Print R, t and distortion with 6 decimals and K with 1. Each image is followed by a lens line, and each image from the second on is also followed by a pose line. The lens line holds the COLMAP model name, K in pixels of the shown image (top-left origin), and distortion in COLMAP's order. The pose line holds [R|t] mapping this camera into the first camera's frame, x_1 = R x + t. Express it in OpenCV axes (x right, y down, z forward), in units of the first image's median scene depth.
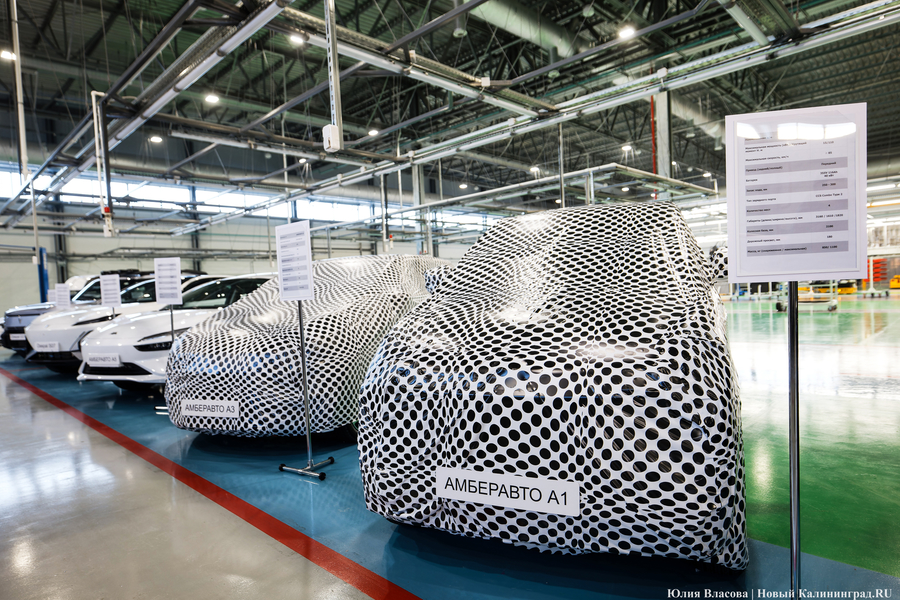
lens RADIAL K [[522.3, 0, 450.0], [0, 522.3, 300.0], [0, 0, 1]] dist [0.001210, 0.000546]
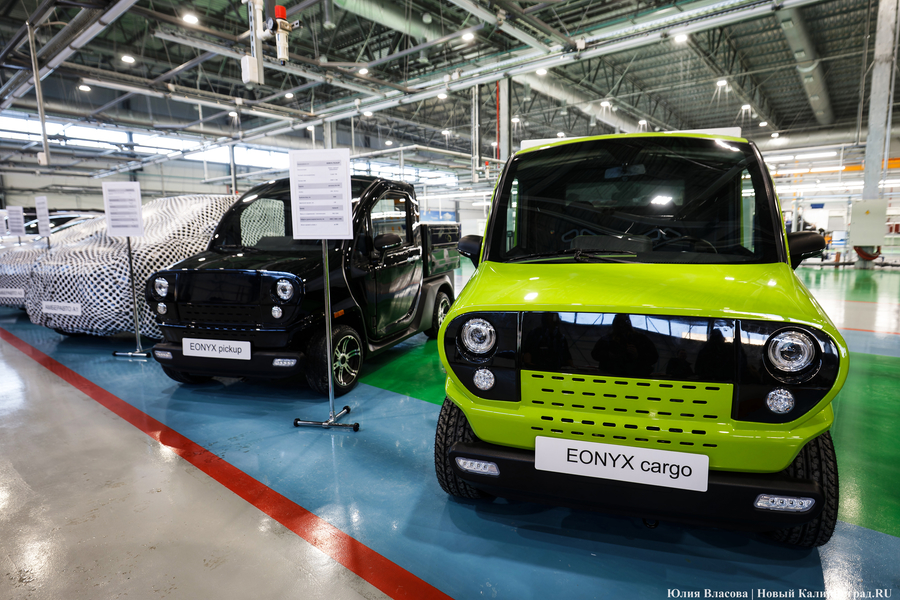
lens RADIAL K [[487.3, 0, 450.0], [0, 487.3, 300.0], [0, 0, 1]] dist [-0.000564, -0.000148]
pose [[0.994291, 0.025606, 0.103580, 0.161634], [-0.036248, 0.994104, 0.102197, -0.001719], [-0.100353, -0.105368, 0.989357, -0.151506]]
